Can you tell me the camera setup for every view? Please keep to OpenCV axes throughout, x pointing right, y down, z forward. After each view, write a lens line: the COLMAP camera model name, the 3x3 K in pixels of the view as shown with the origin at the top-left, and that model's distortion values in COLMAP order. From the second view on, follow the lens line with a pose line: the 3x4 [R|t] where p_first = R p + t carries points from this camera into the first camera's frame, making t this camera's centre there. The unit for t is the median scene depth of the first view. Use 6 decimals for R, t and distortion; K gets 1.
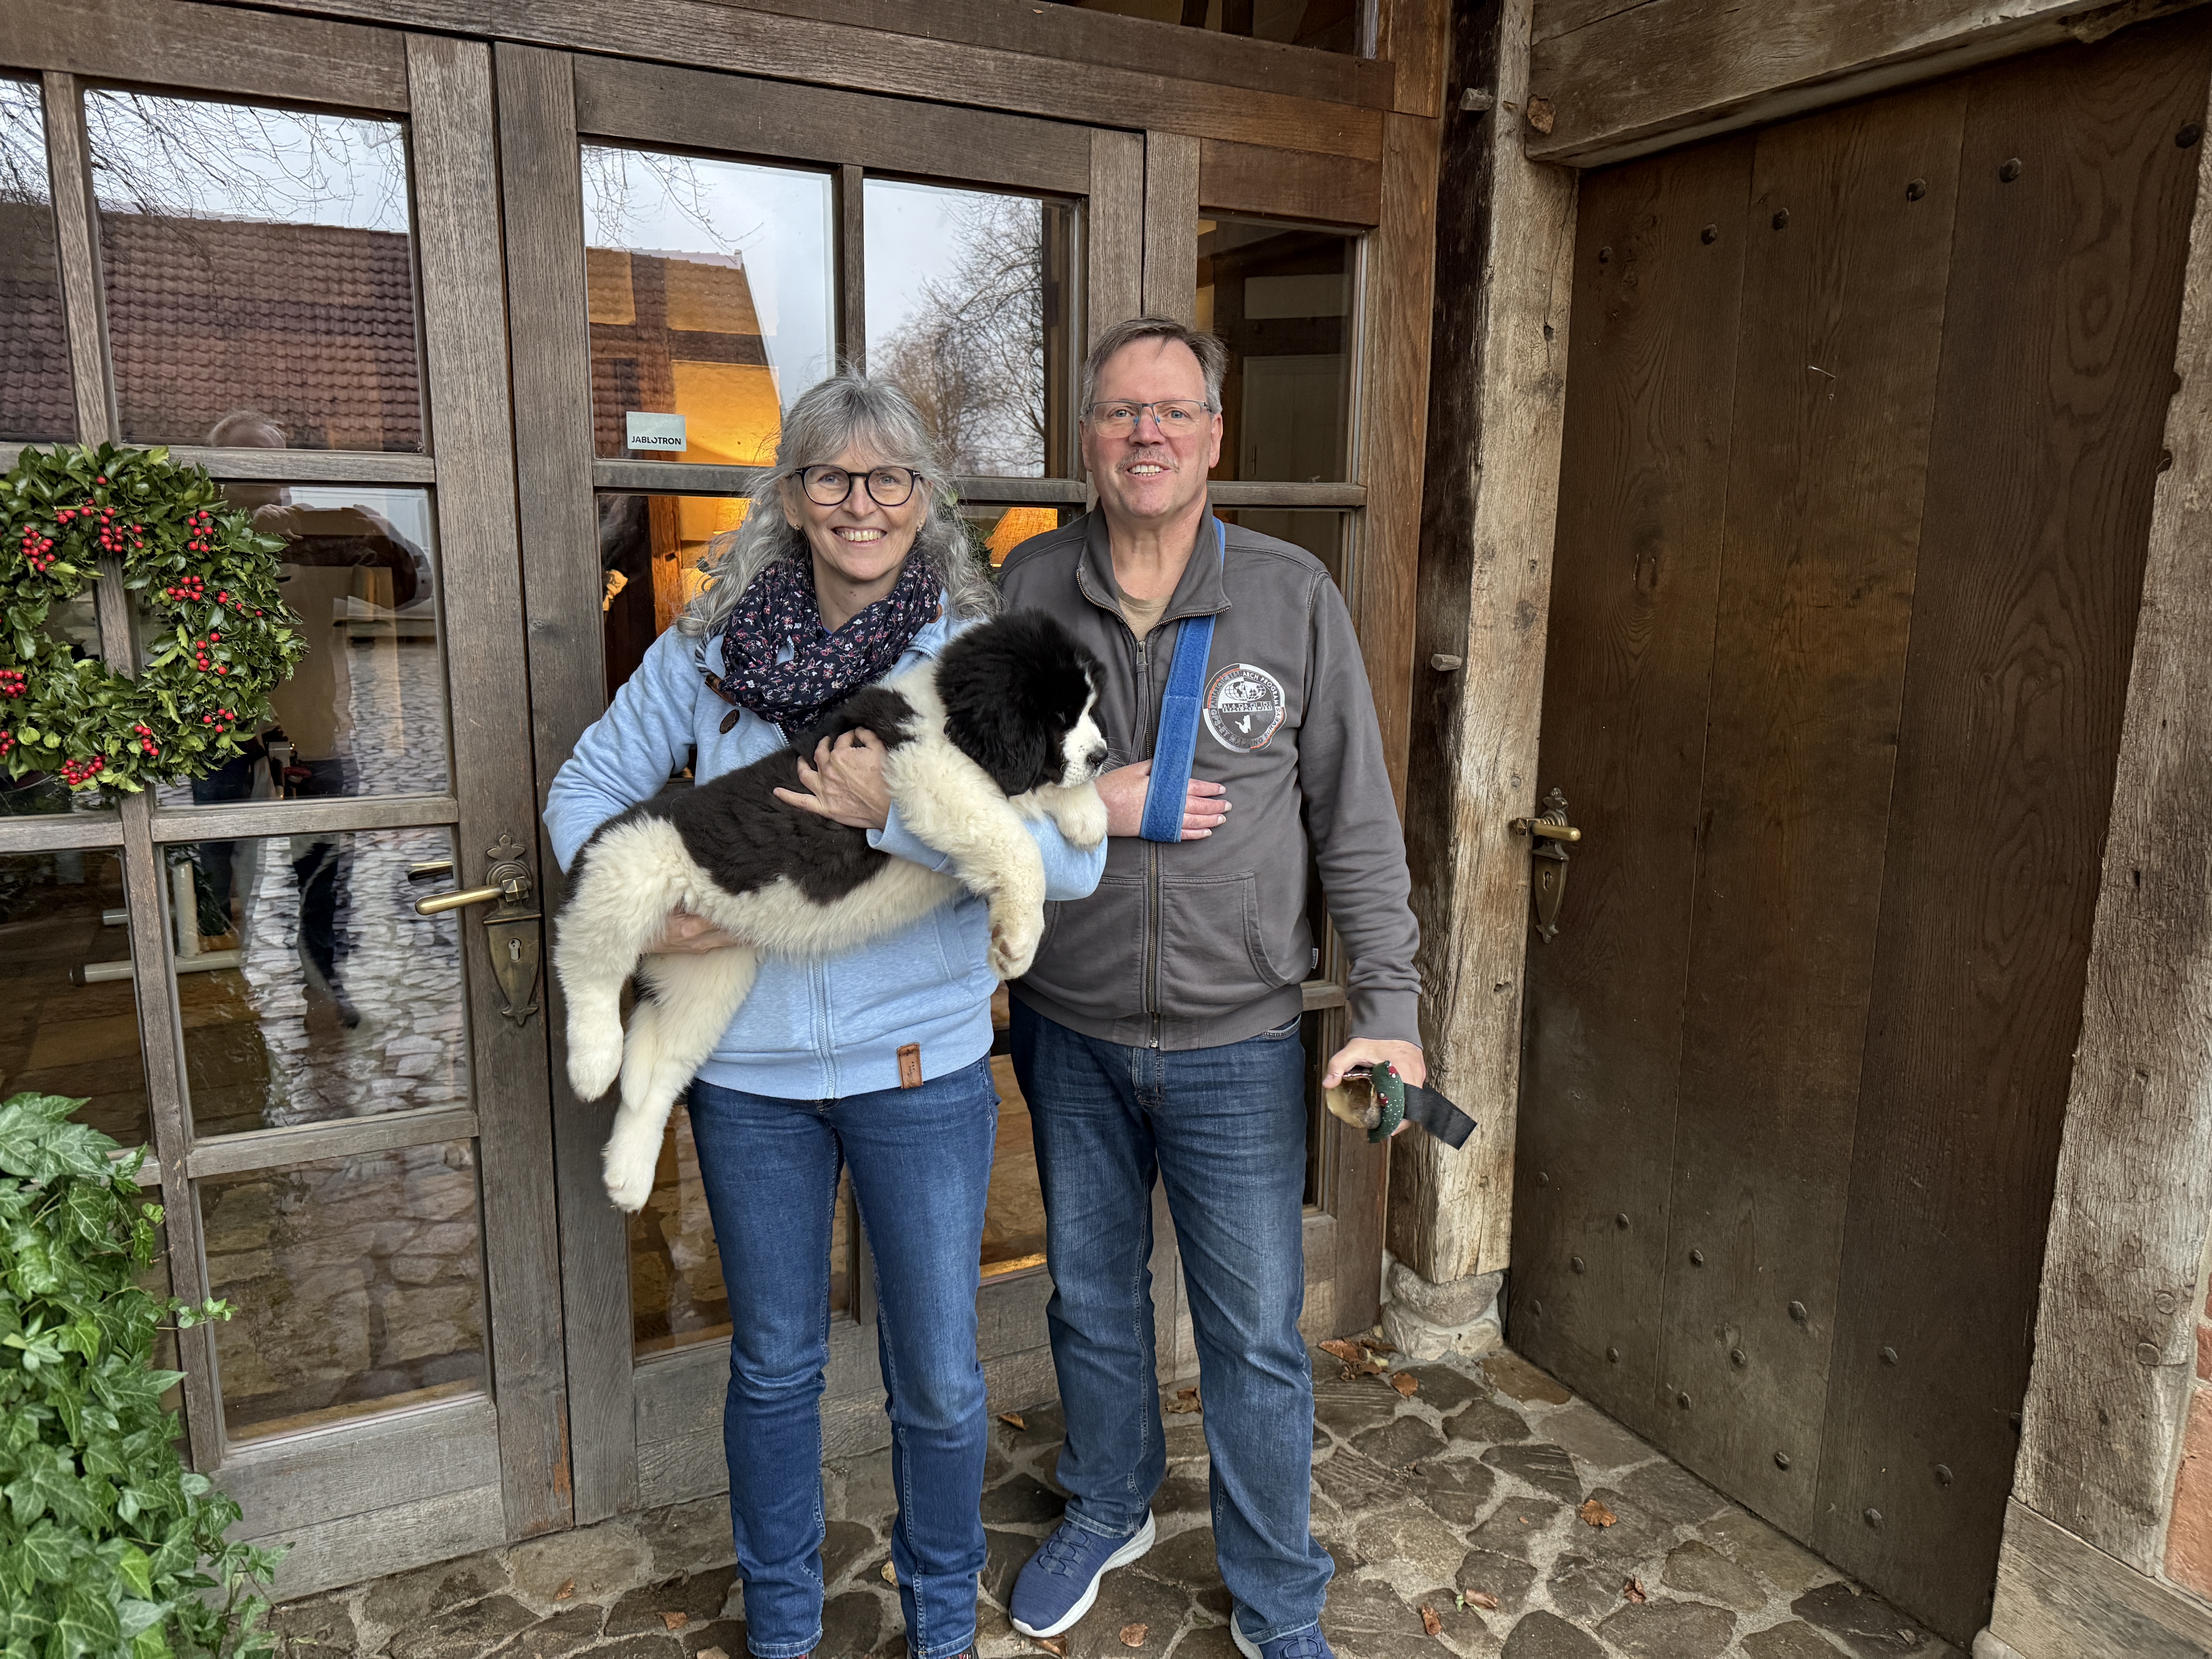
lens RADIAL K [[1583.9, 0, 1099.0], [0, 1583.9, 836.2], [0, 0, 1]] dist [0.003902, -0.007787]
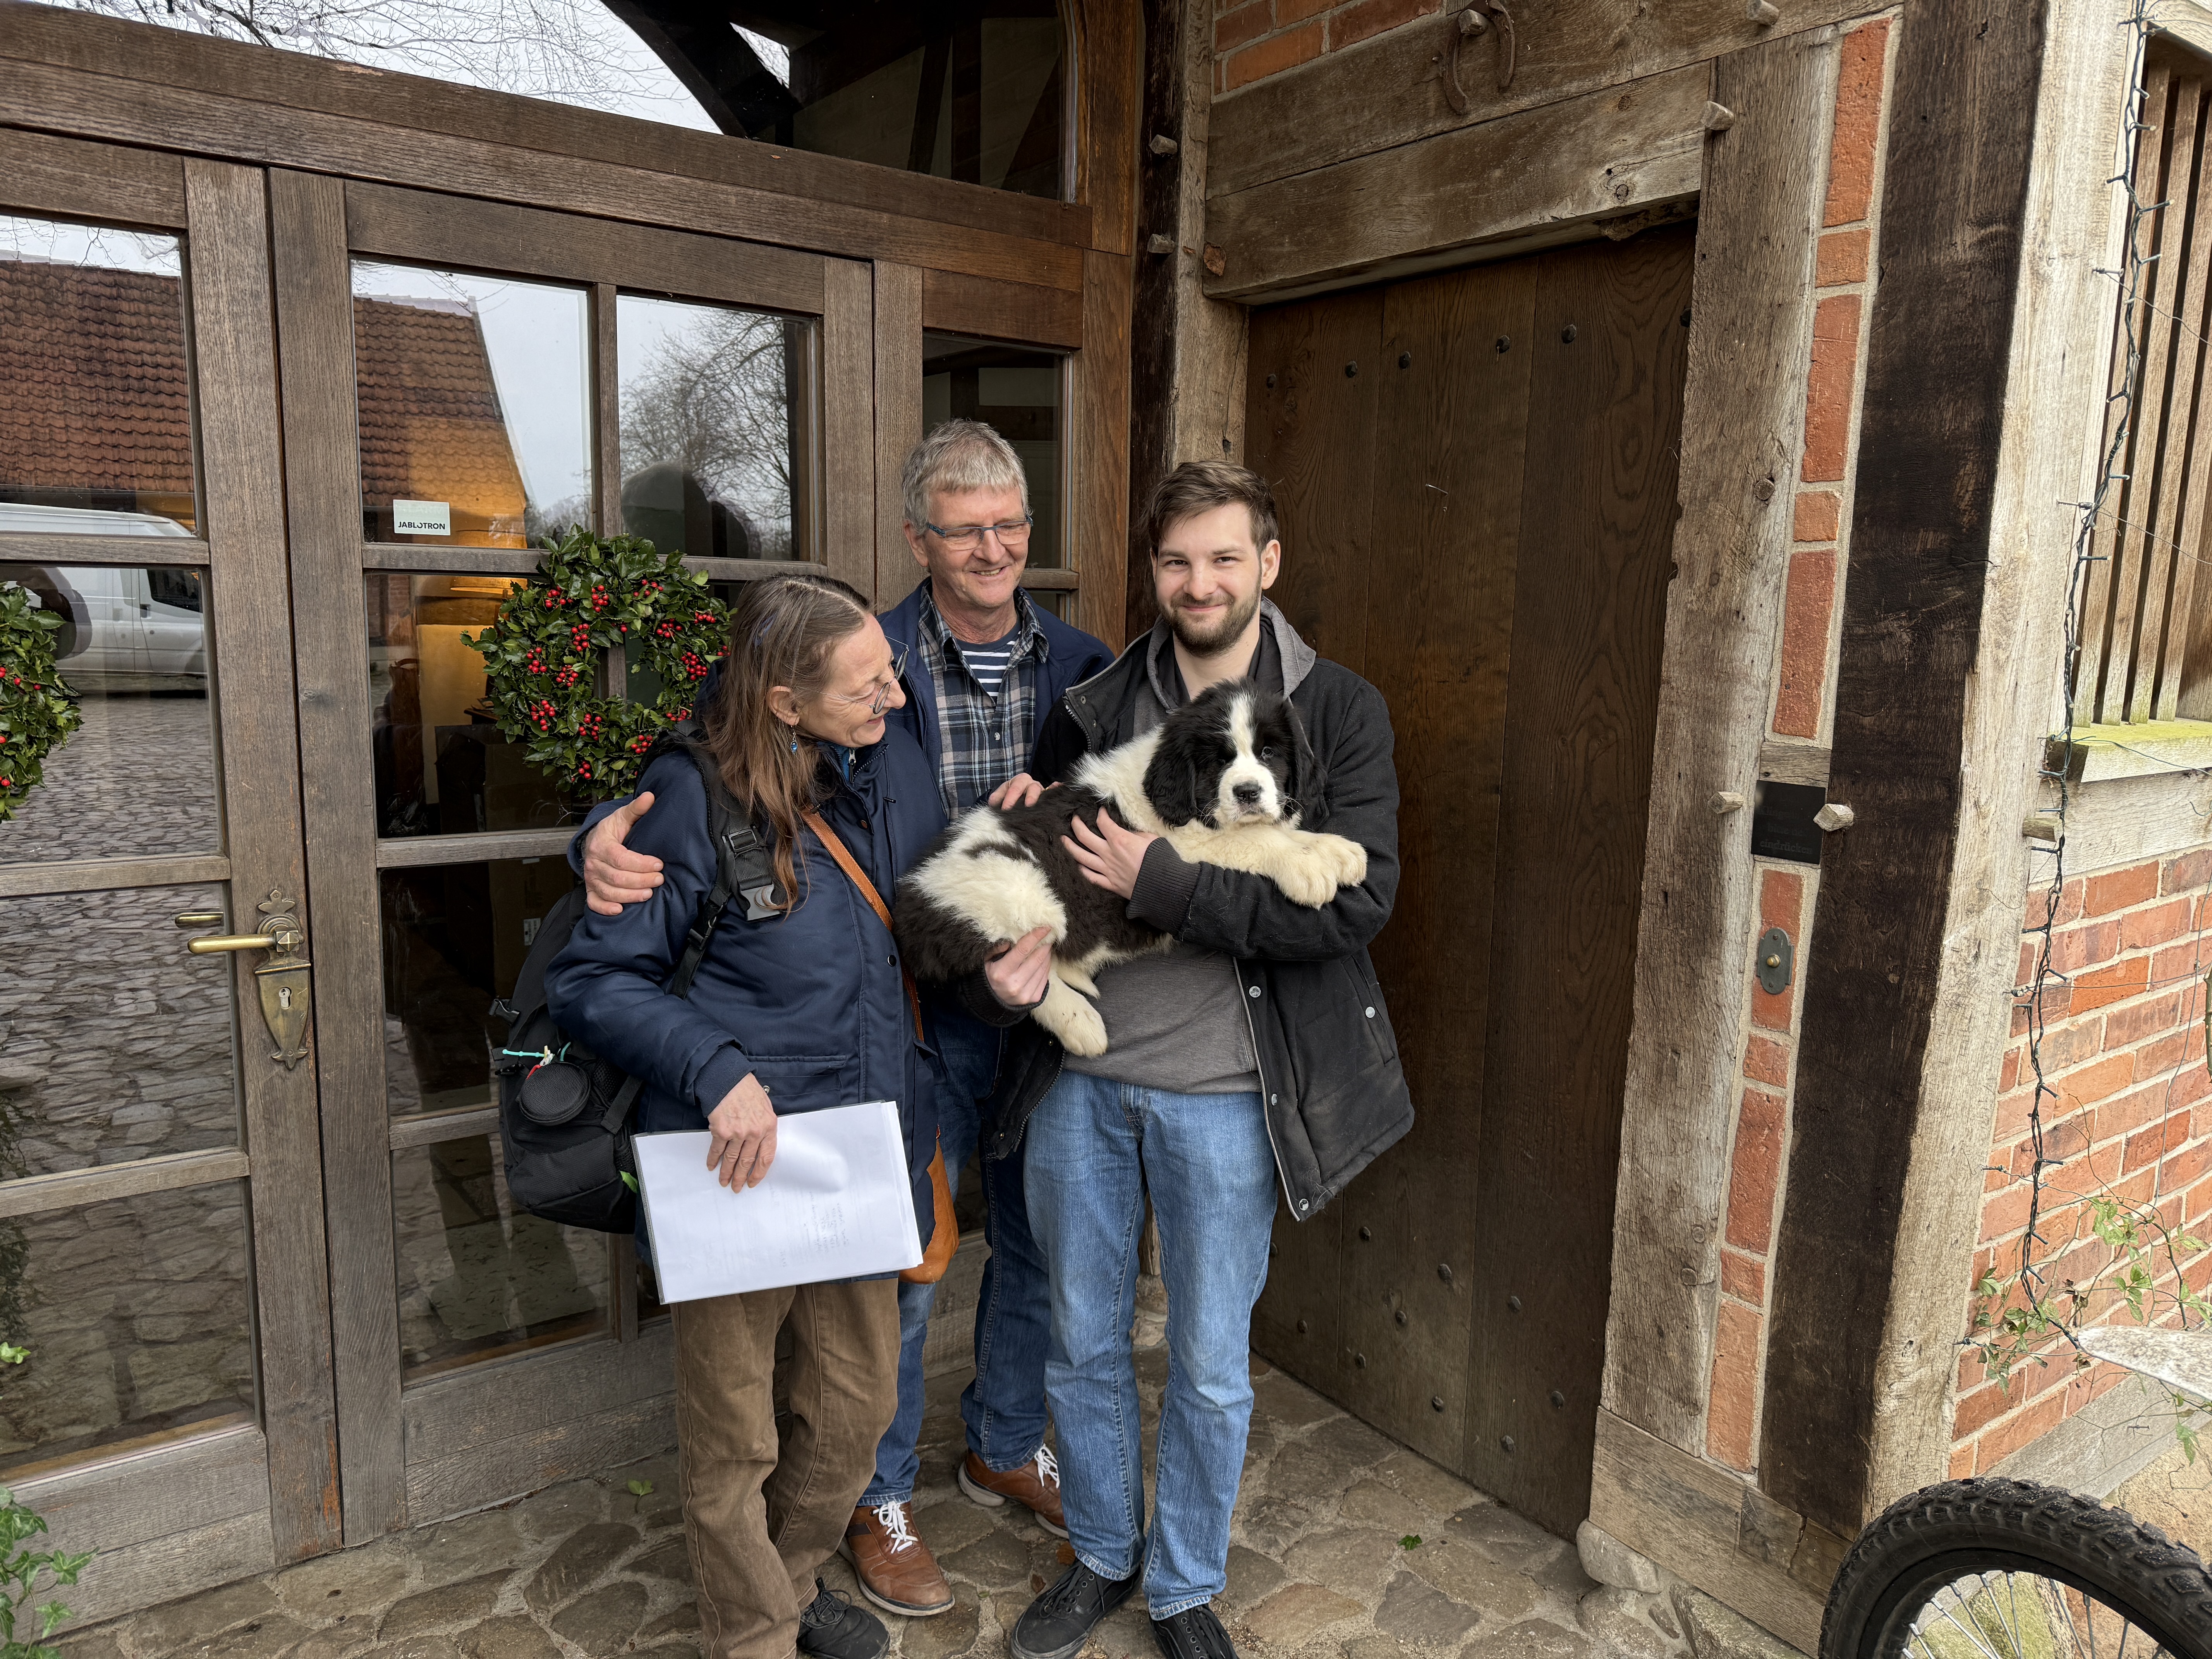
lens RADIAL K [[1585.9, 0, 1109.7], [0, 1585.9, 838.9], [0, 0, 1]] dist [0.007416, -0.012869]
pose [[0.987375, -0.014061, 0.157775, 0.013622], [0.019131, 0.999347, -0.030666, 0.008794], [-0.157241, 0.033297, 0.986999, -0.157174]]
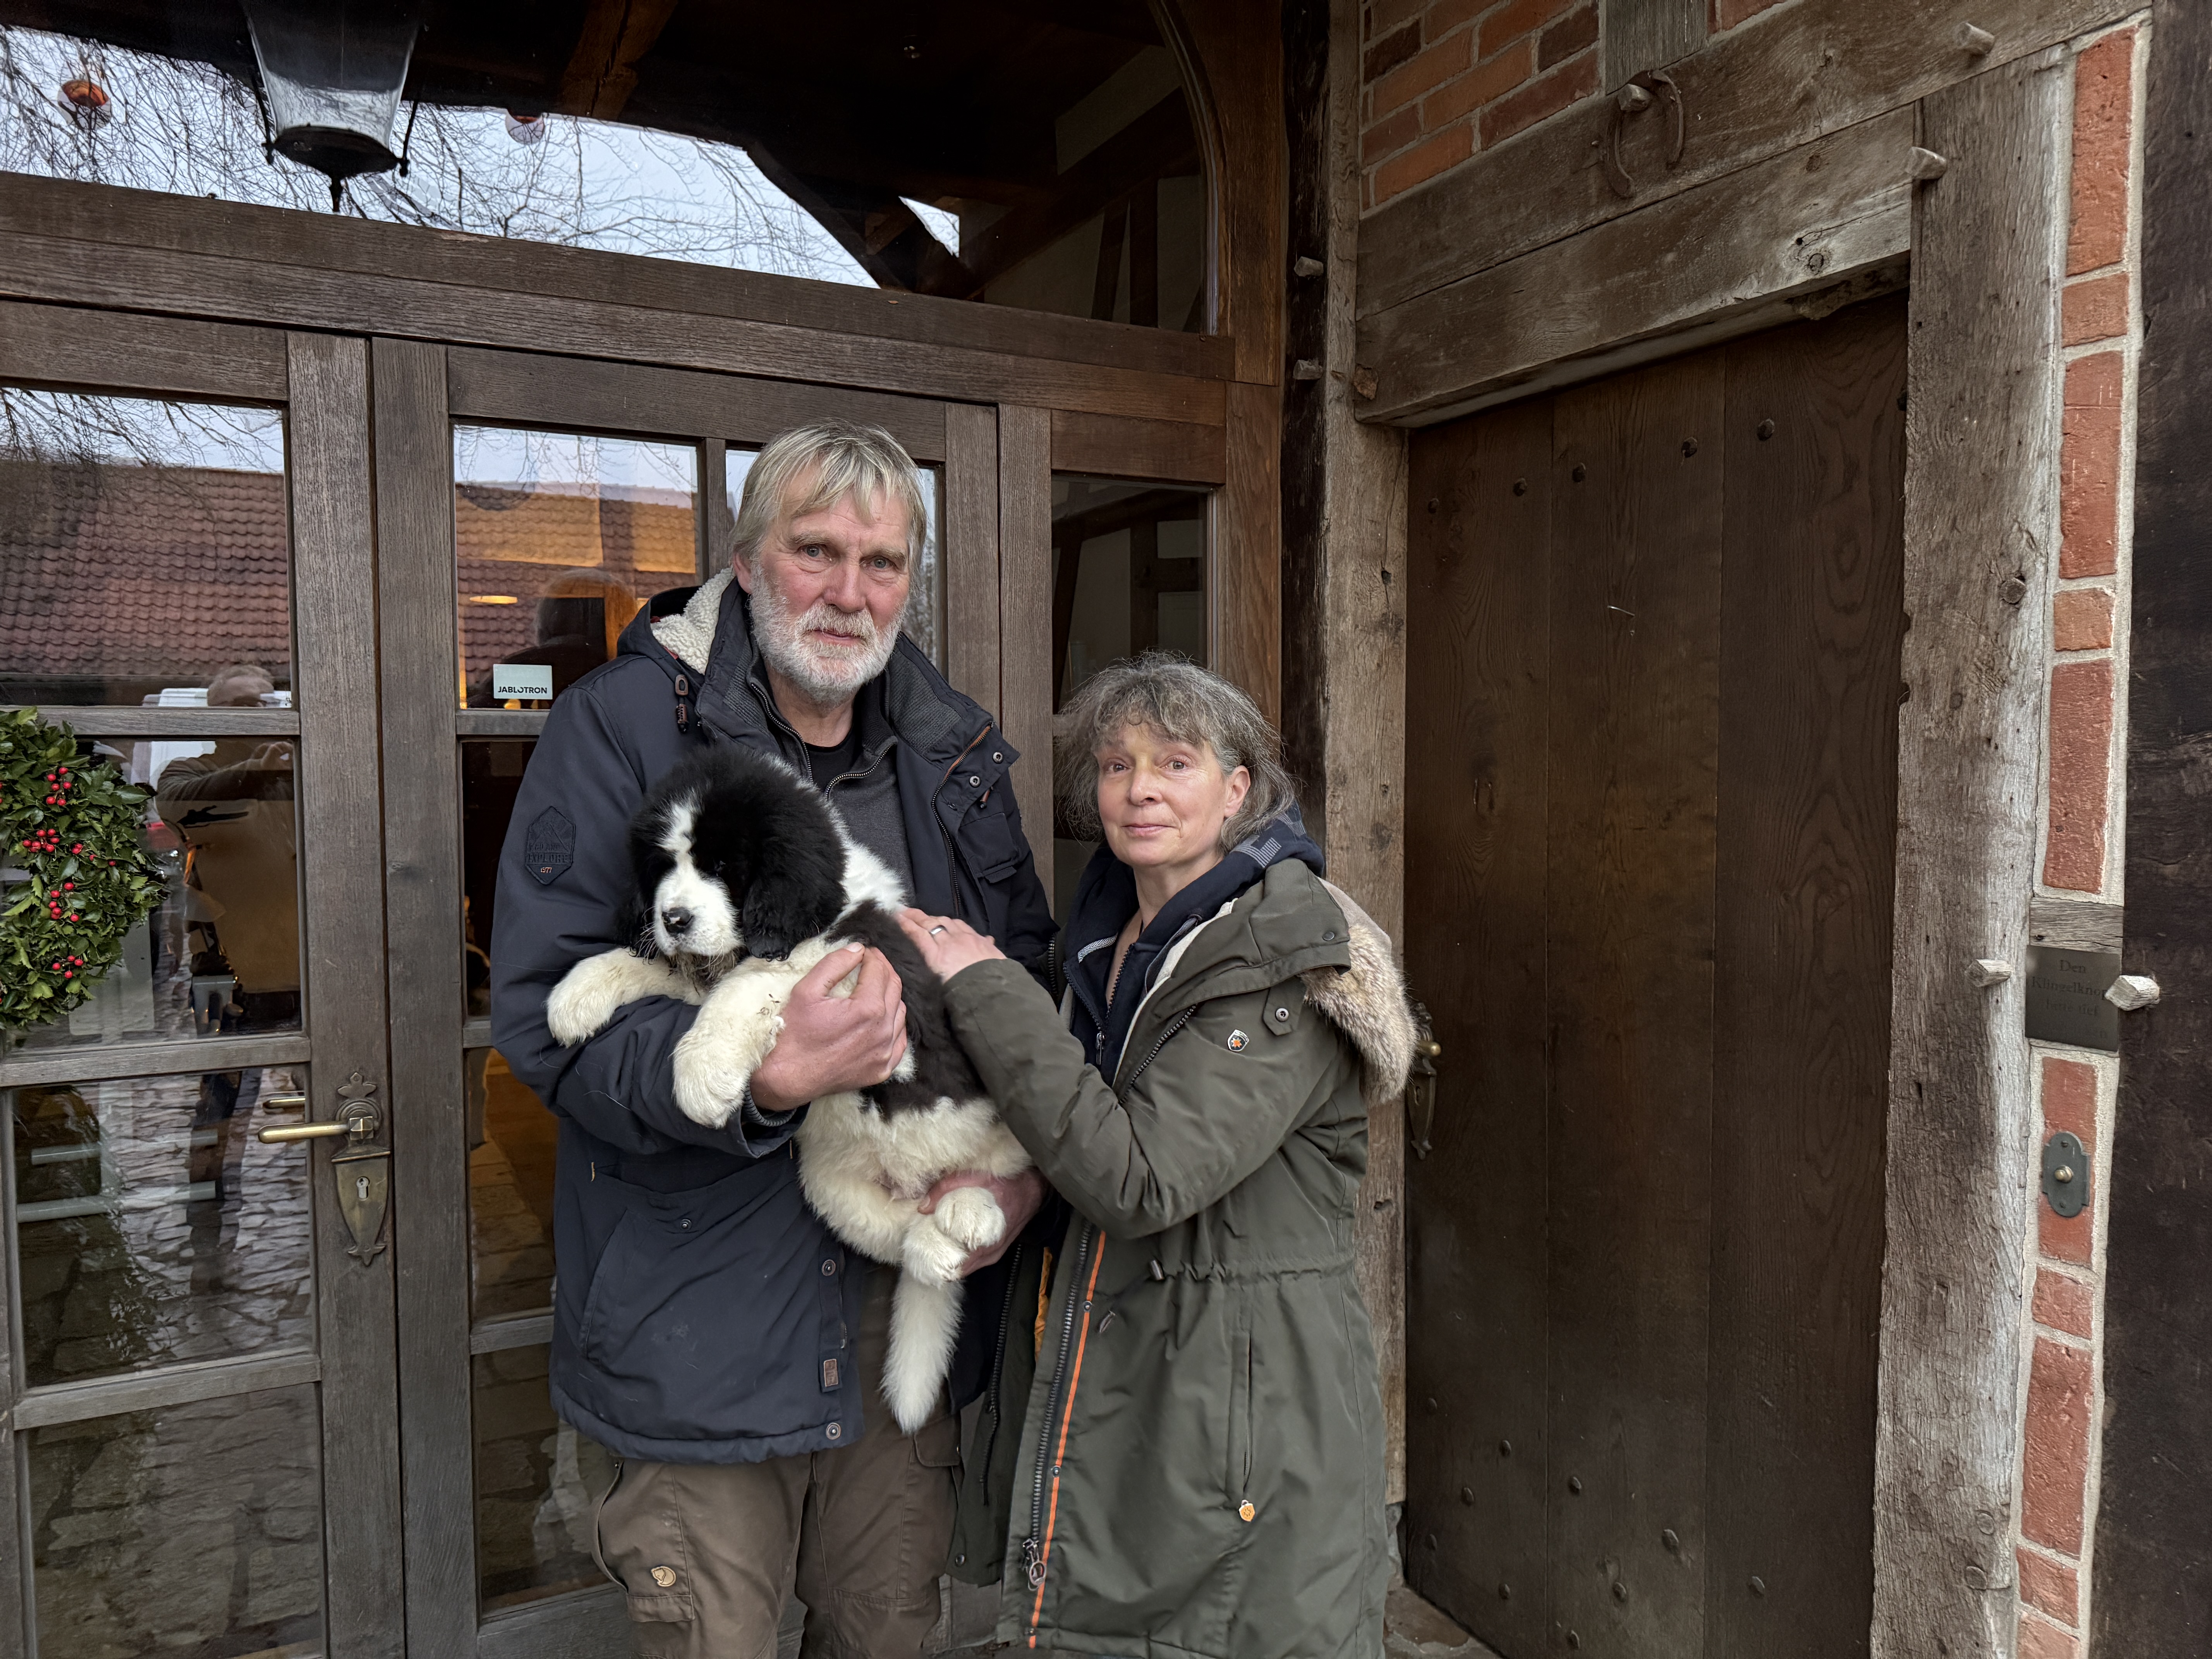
lens RADIAL K [[1584.4, 0, 1106.0], [0, 1584.4, 829.5], [0, 0, 1]] dist [0.007974, -0.013481]
pose [[0.999829, -0.016592, 0.008224, 0.104405], [0.017570, 0.990241, -0.138253, -0.006596], [-0.005850, 0.138374, 0.990363, -0.034112]]
